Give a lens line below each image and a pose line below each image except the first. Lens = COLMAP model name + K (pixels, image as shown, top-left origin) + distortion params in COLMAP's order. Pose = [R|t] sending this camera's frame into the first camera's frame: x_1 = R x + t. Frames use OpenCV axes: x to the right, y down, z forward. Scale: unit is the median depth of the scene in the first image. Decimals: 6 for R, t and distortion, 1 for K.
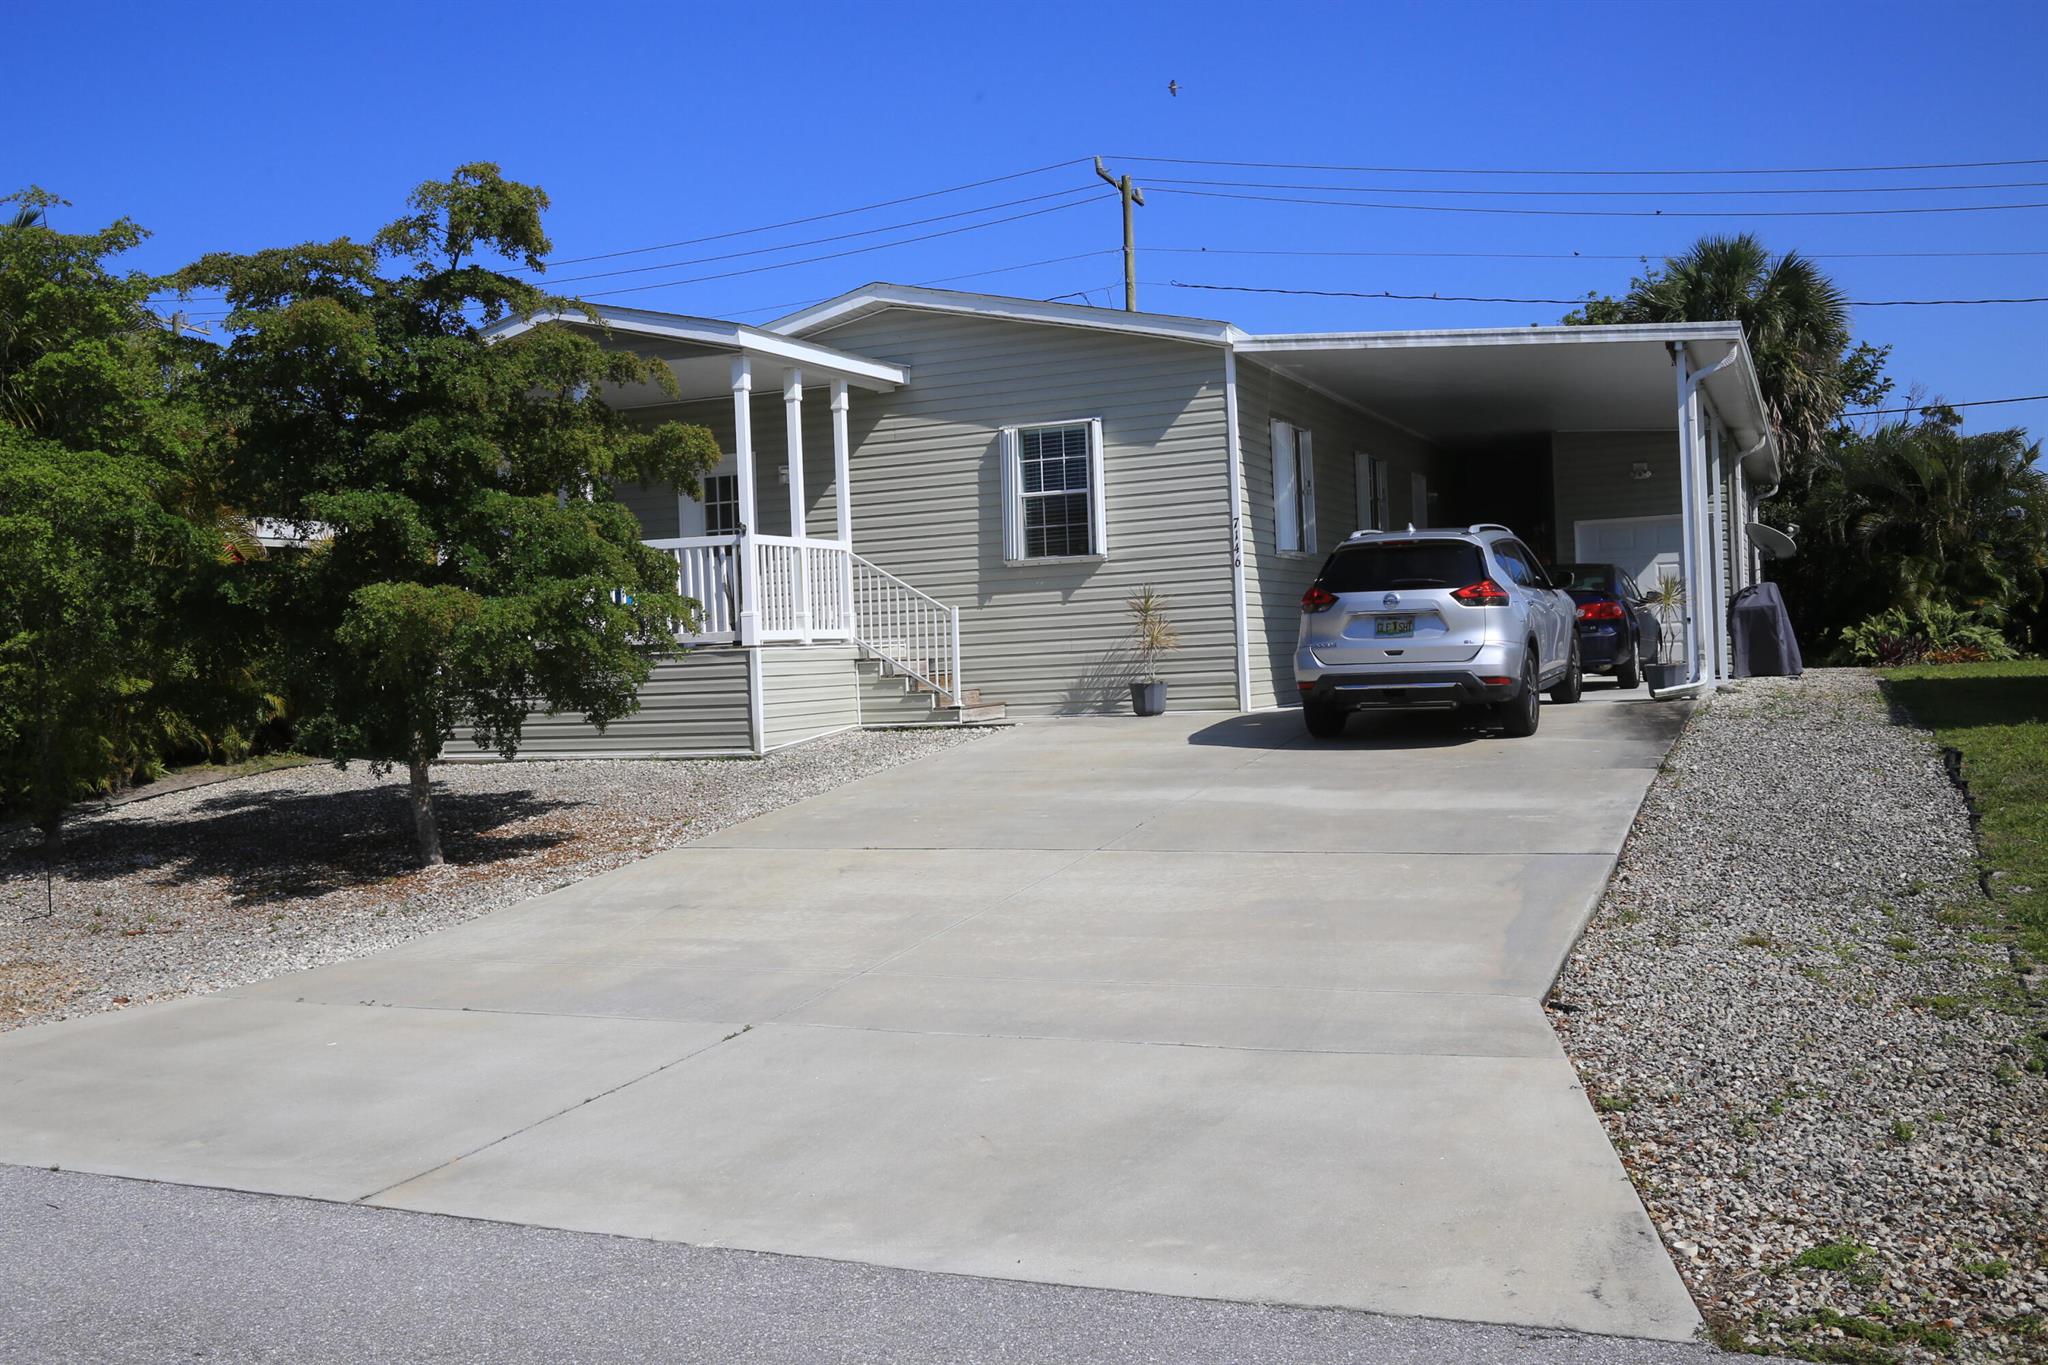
lens RADIAL K [[1696.1, 0, 1024.0], [0, 1696.1, 682.5], [0, 0, 1]] dist [-0.115207, 0.119864]
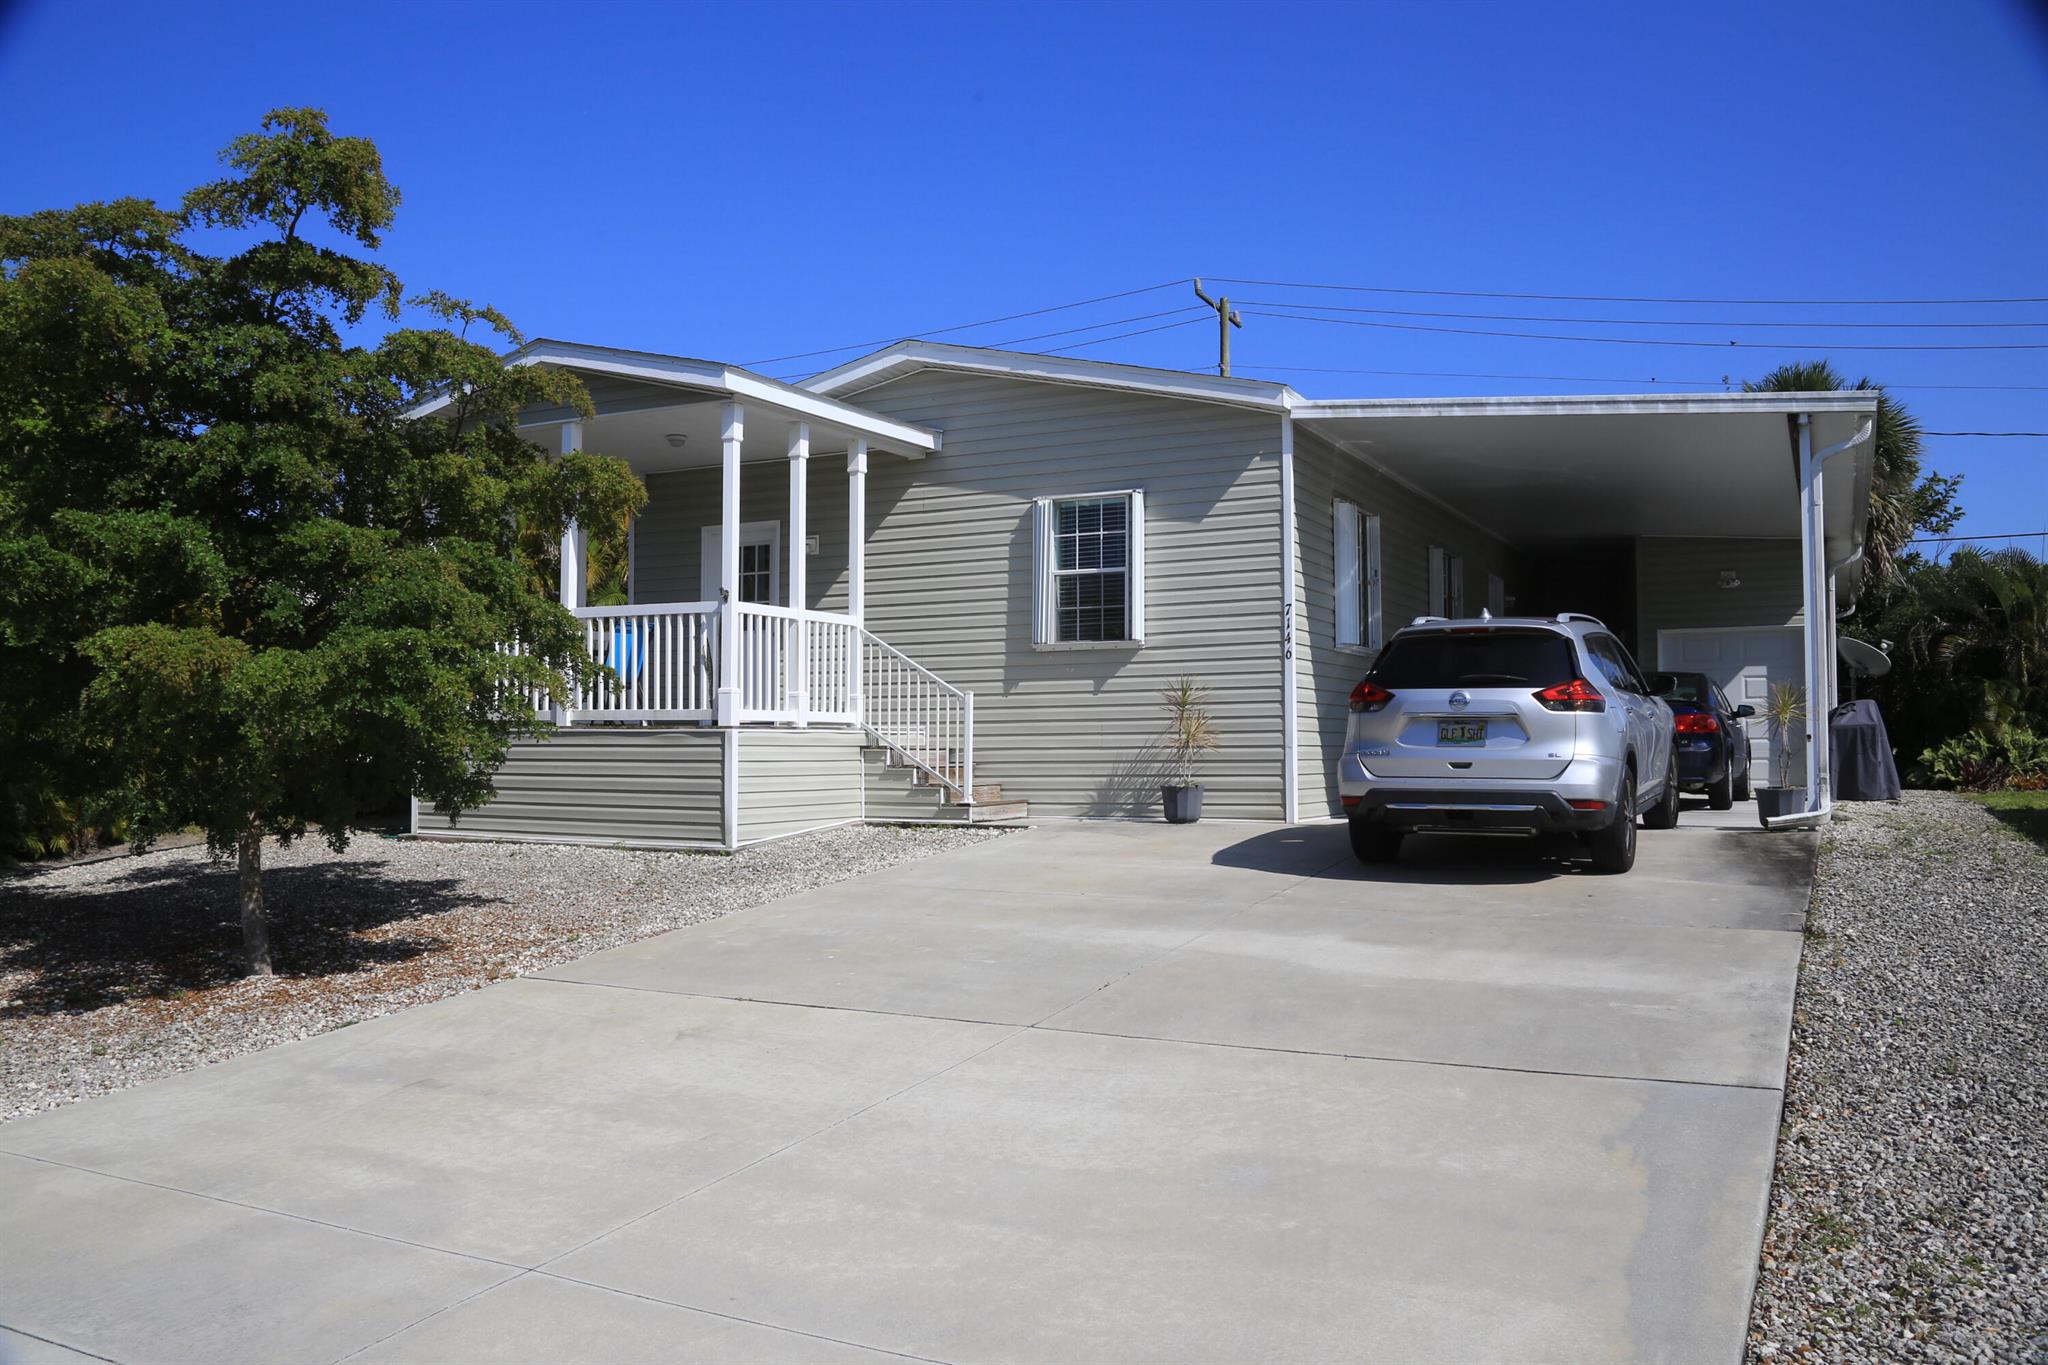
lens RADIAL K [[1589.0, 0, 999.8], [0, 1589.0, 690.5], [0, 0, 1]] dist [-0.151648, 0.113607]
pose [[0.996473, 0.037361, -0.075142, 0.039783], [-0.041056, 0.997991, -0.048244, -0.005851], [0.073189, 0.051159, 0.996005, 0.170081]]
